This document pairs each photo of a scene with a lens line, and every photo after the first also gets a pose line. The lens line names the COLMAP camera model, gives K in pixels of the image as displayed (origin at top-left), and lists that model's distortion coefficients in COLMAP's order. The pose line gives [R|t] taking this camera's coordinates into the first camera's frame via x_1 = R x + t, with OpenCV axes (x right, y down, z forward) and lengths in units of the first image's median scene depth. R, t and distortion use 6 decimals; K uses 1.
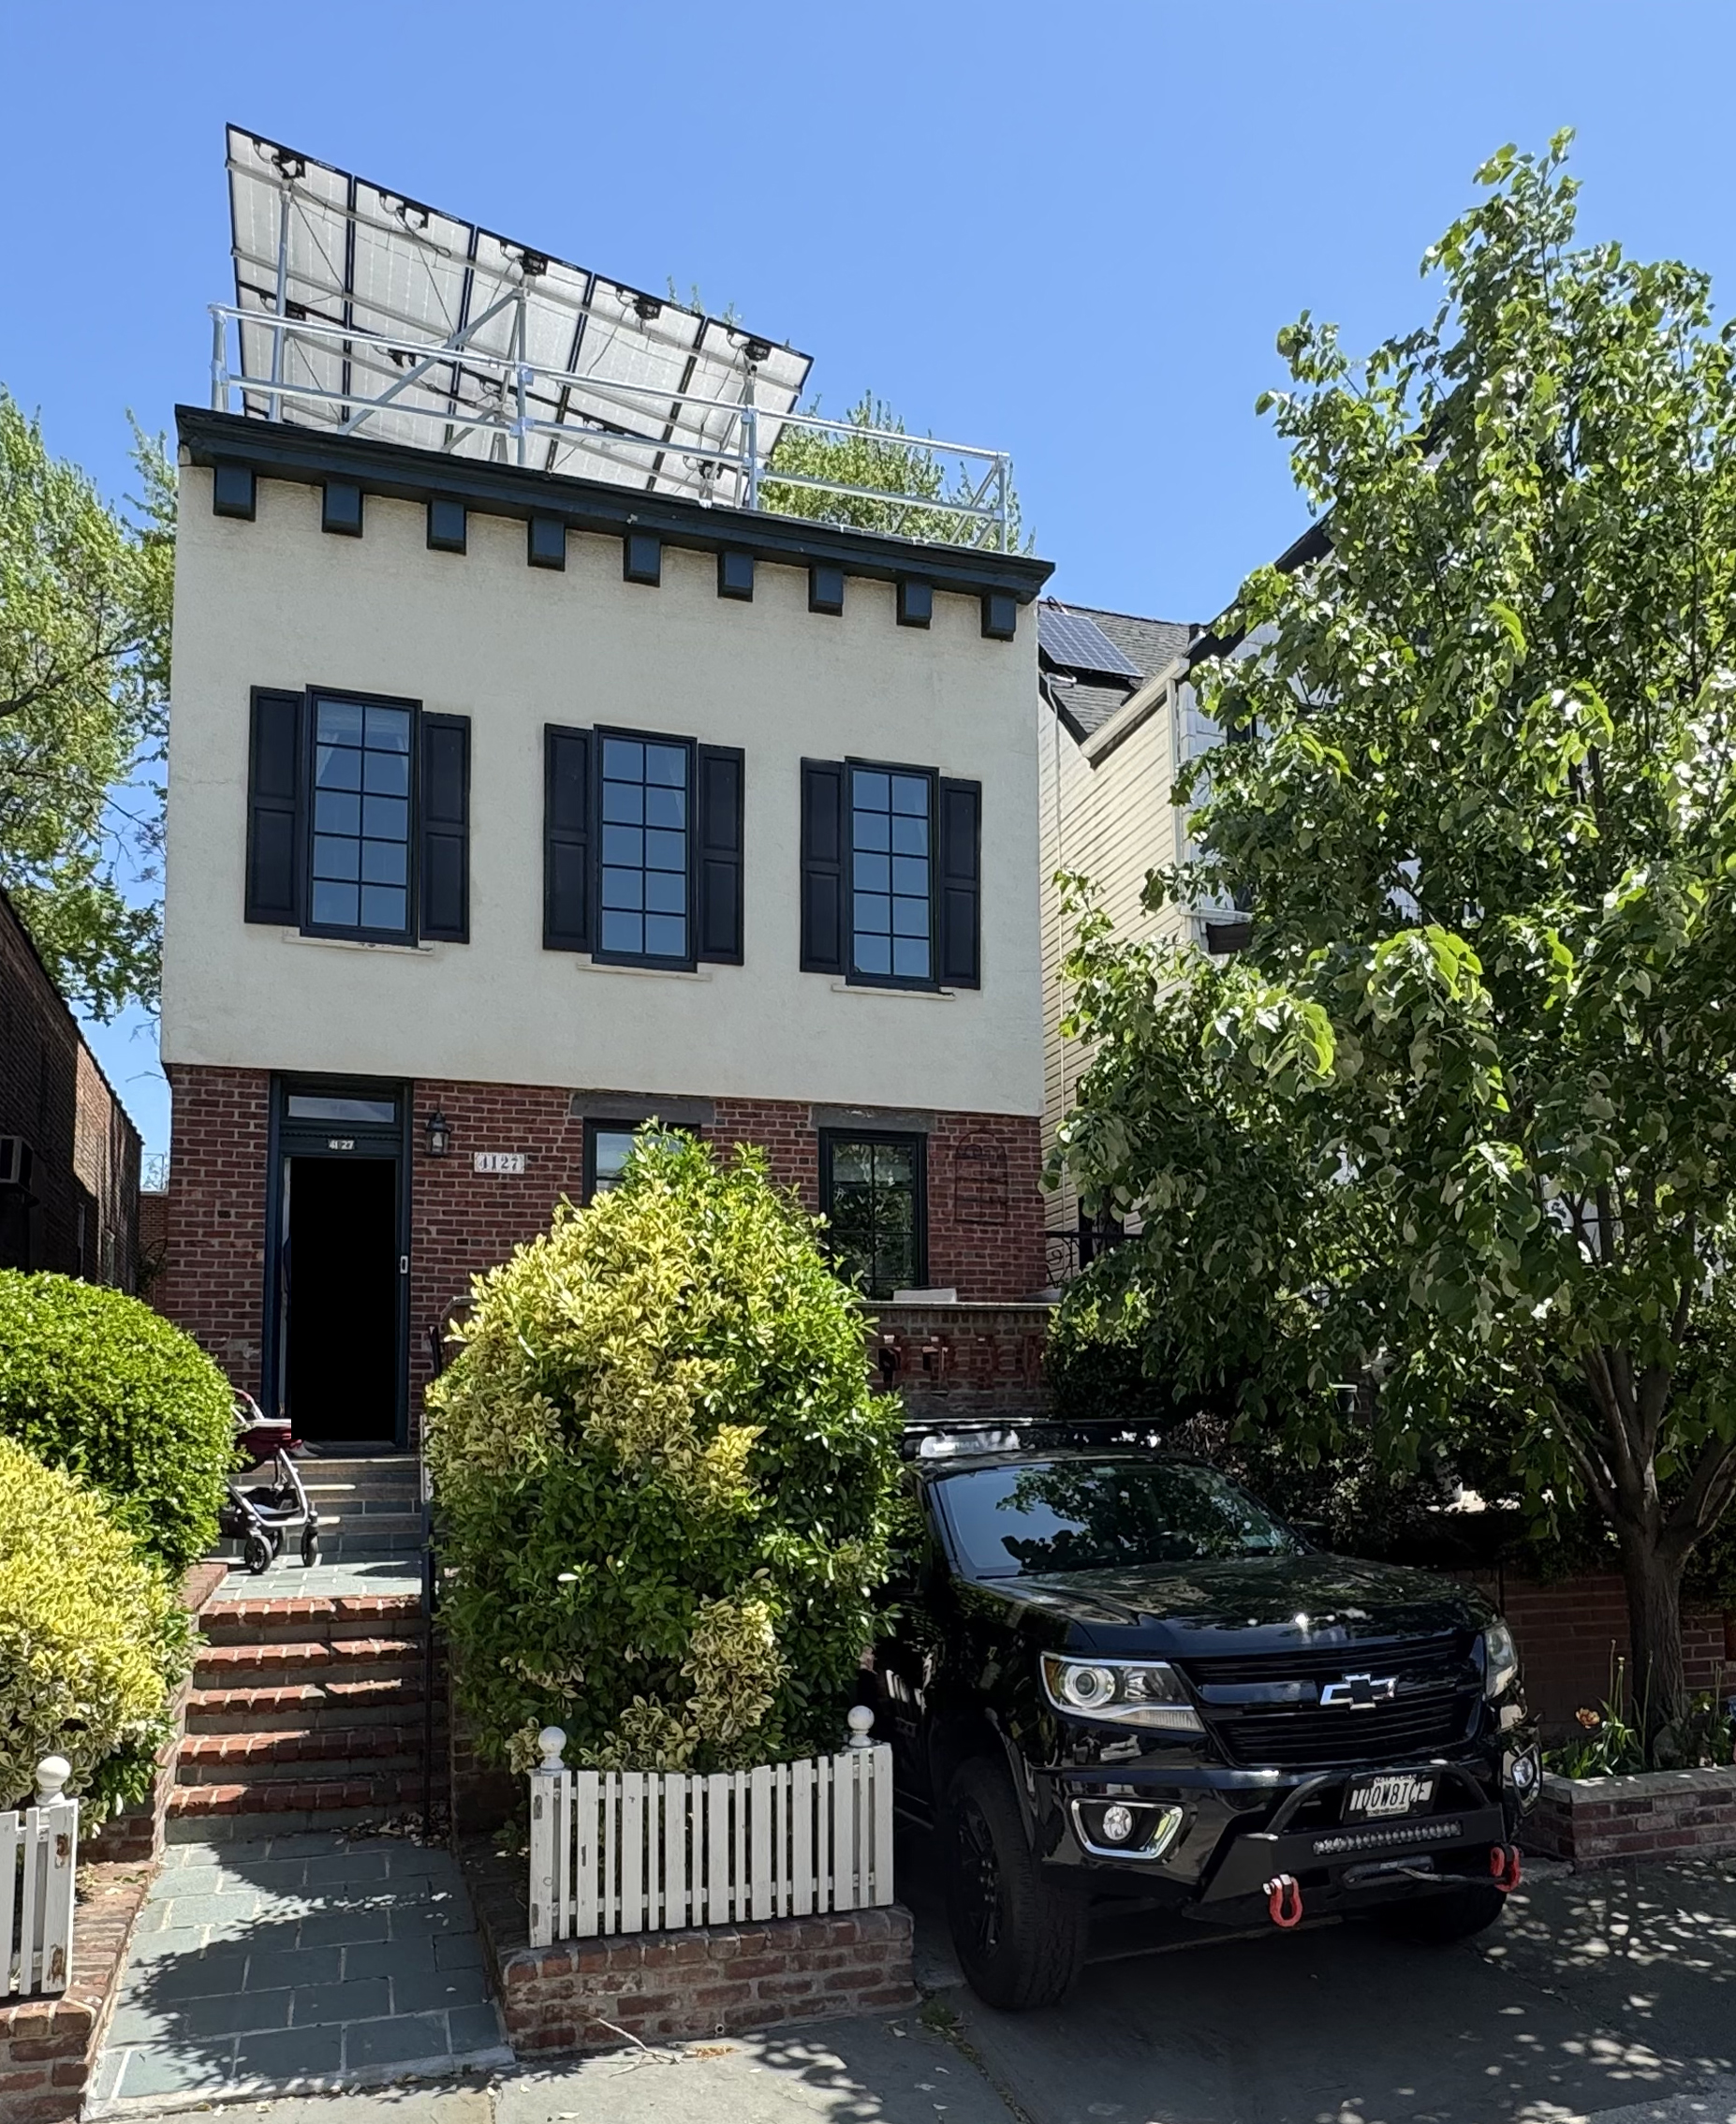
lens RADIAL K [[2142.1, 0, 868.0], [0, 2142.1, 1062.0], [0, 0, 1]] dist [-0.017840, 0.030827]
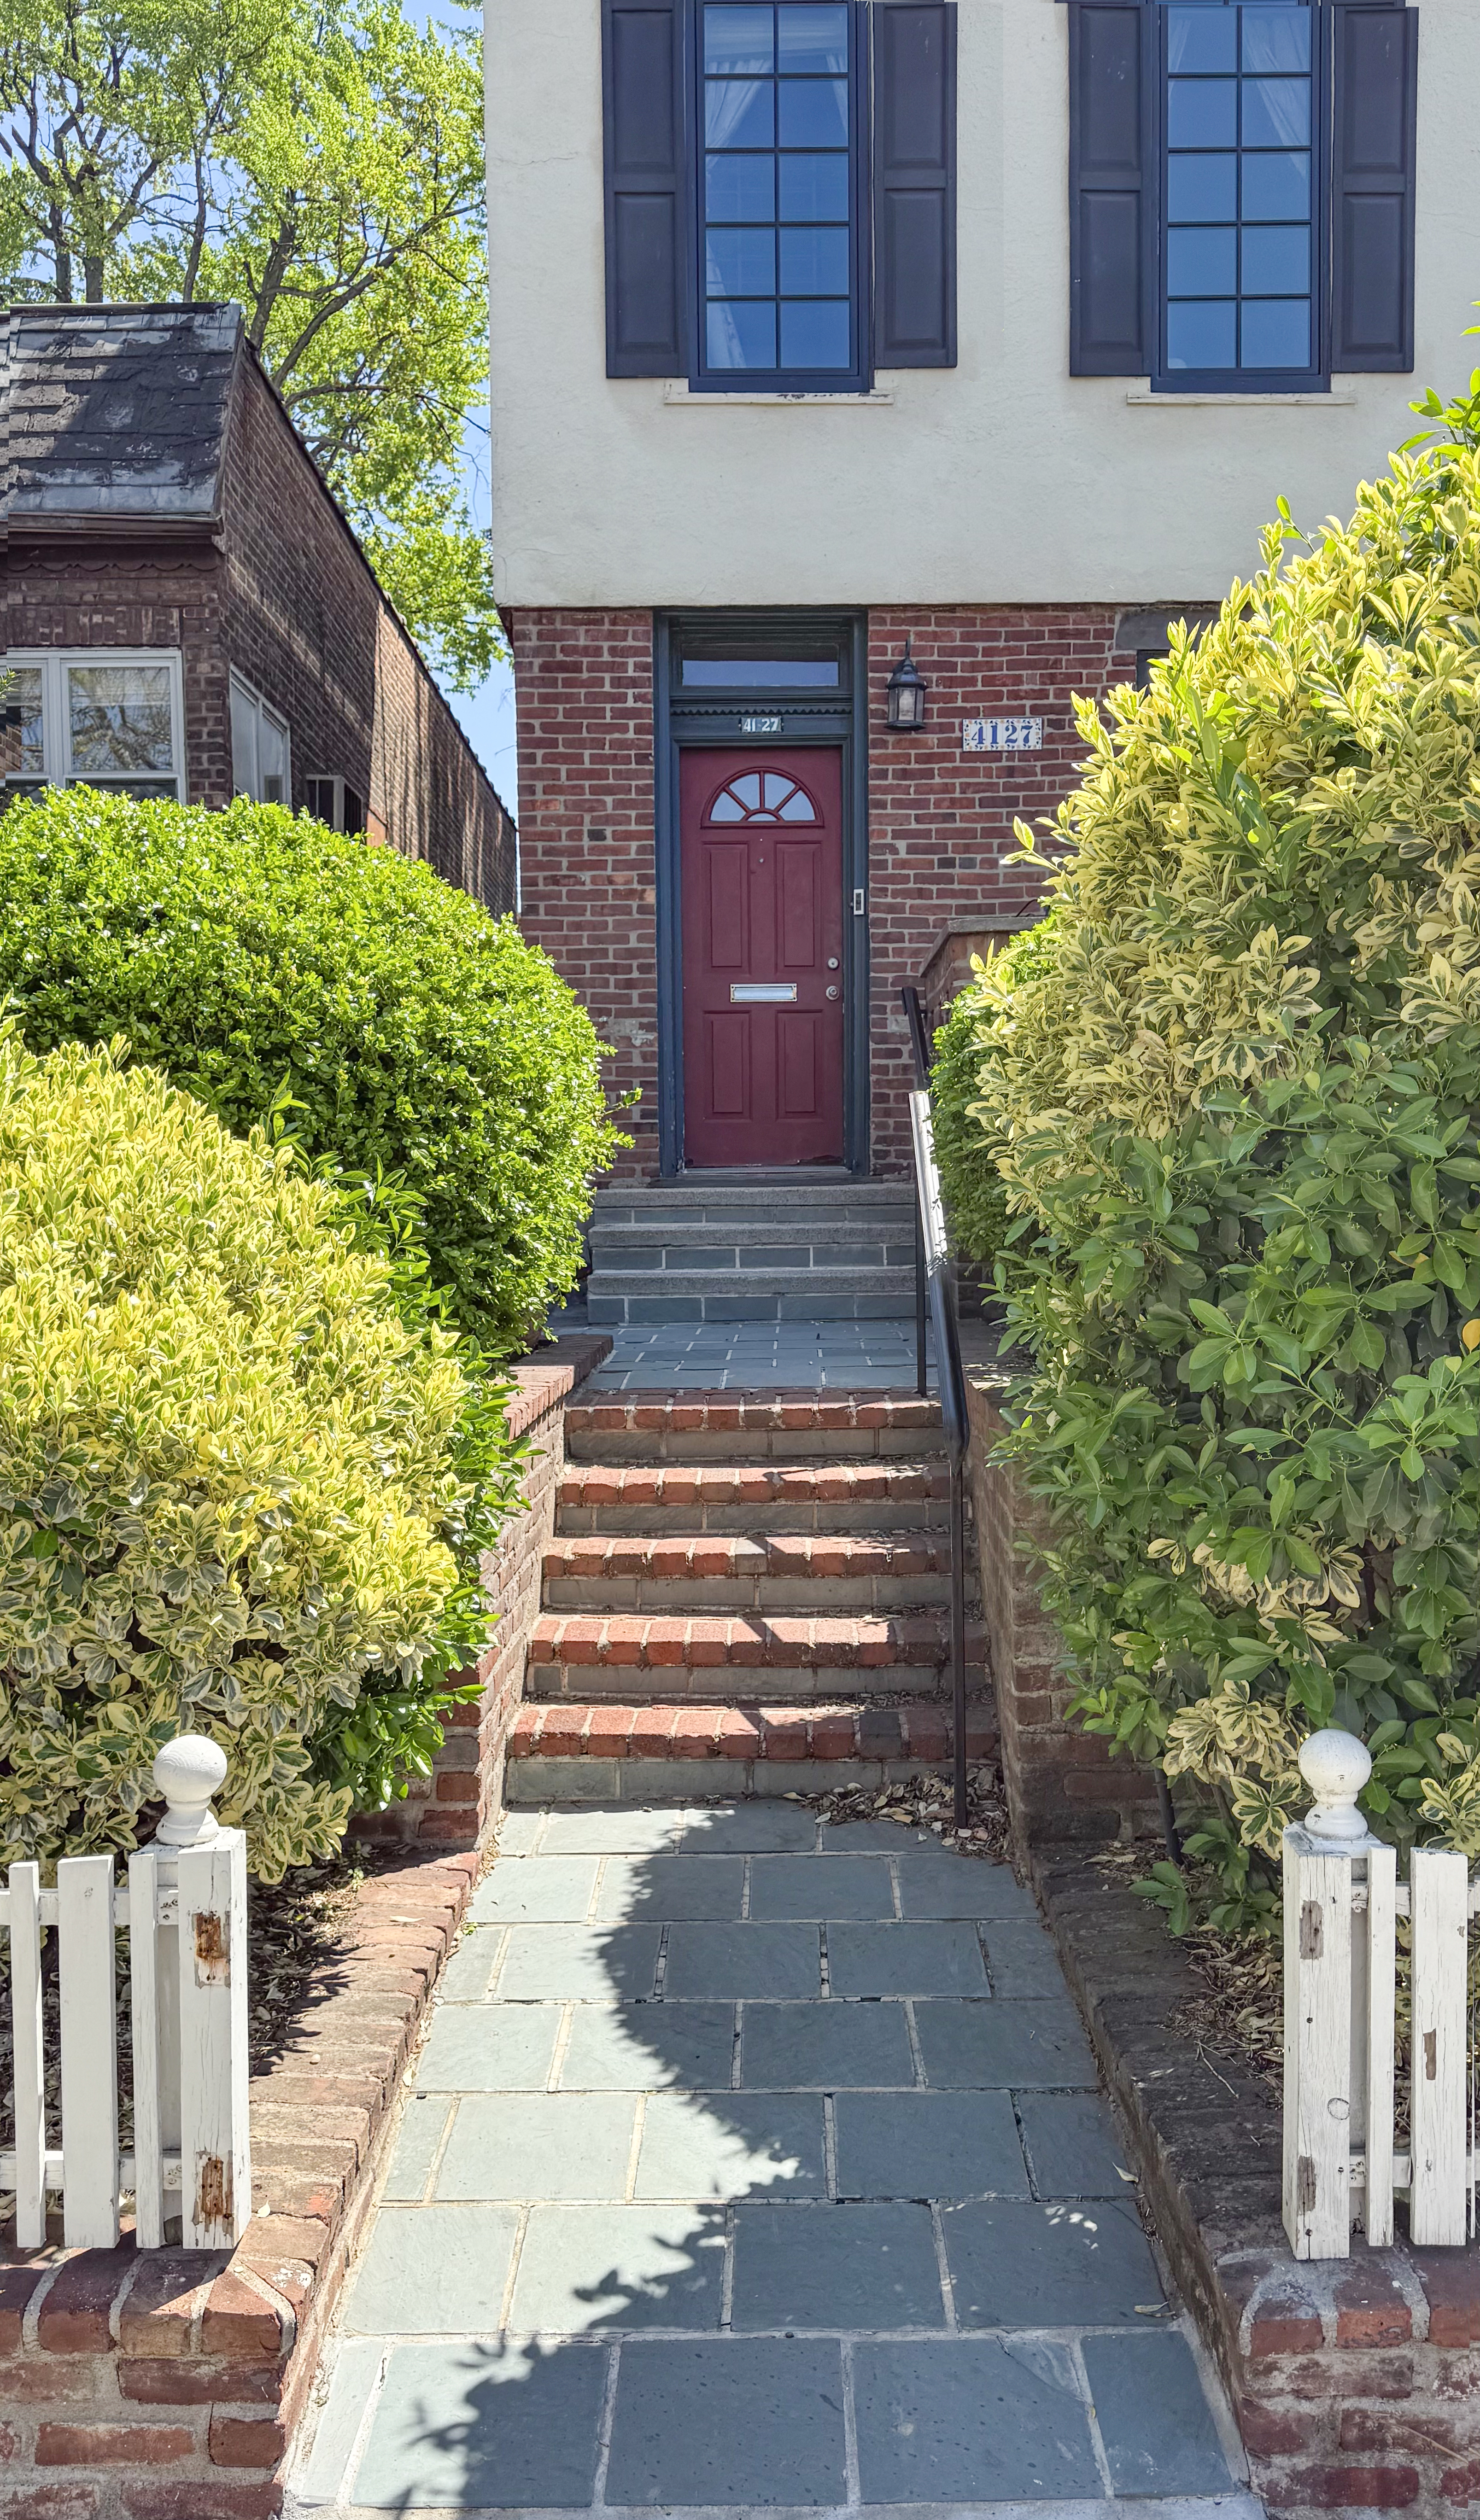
lens RADIAL K [[2734.0, 0, 740.0], [0, 2734.0, 1260.0], [0, 0, 1]] dist [0.008972, 0.001469]
pose [[0.969500, 0.017078, -0.244497, -0.096616], [0.031110, 0.980926, 0.191876, 0.089123], [0.243110, -0.193630, 0.950476, 0.366323]]
